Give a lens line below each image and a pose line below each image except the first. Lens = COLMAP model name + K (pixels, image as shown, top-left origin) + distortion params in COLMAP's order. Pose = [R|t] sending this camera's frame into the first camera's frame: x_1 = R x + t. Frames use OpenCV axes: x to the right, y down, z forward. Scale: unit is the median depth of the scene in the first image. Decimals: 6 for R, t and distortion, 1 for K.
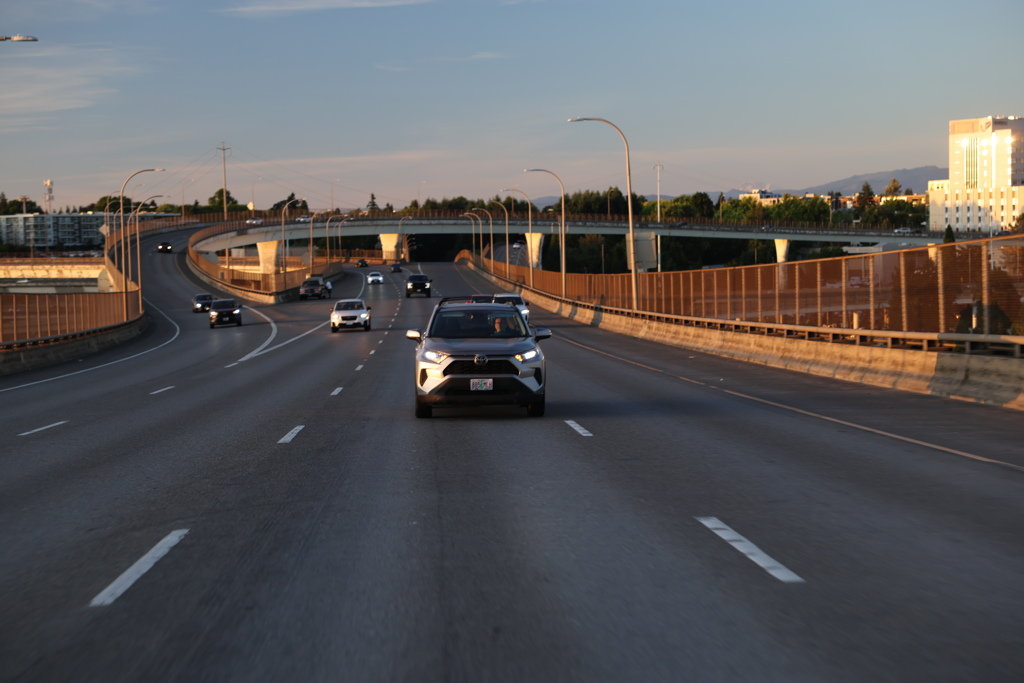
lens RADIAL K [[2532.6, 0, 512.0], [0, 2532.6, 341.5], [0, 0, 1]] dist [0.538467, -0.019405]
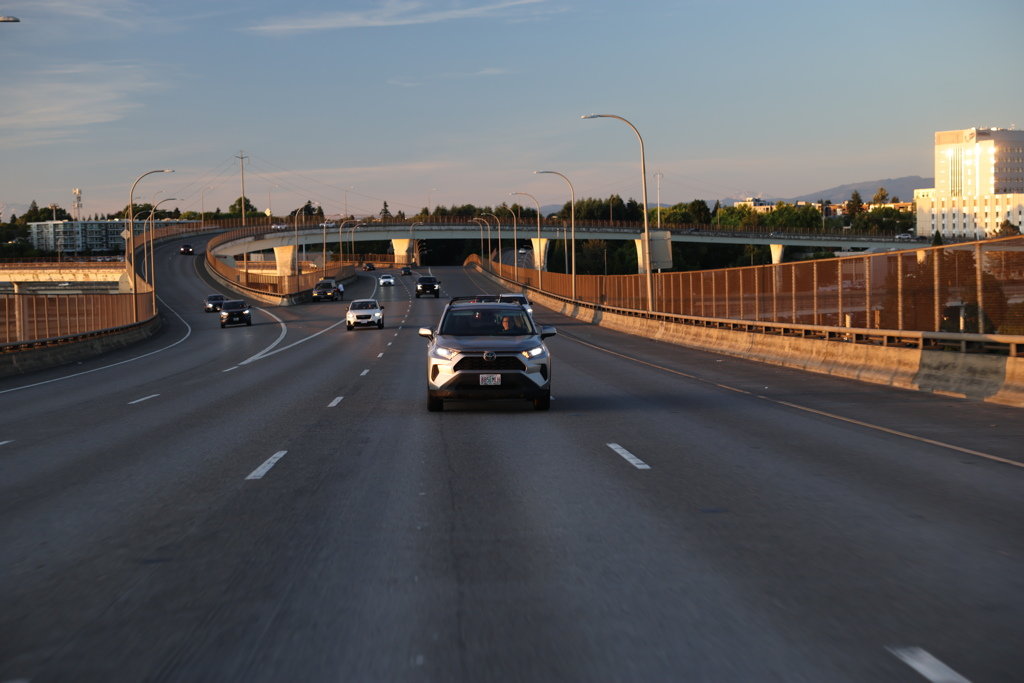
lens RADIAL K [[2170.2, 0, 512.0], [0, 2170.2, 341.5], [0, 0, 1]] dist [0.400330, -0.194080]
pose [[0.999999, 0.000082, 0.001275, -0.003709], [-0.000083, 1.000000, 0.000467, -0.000729], [-0.001275, -0.000467, 0.999999, 0.103852]]
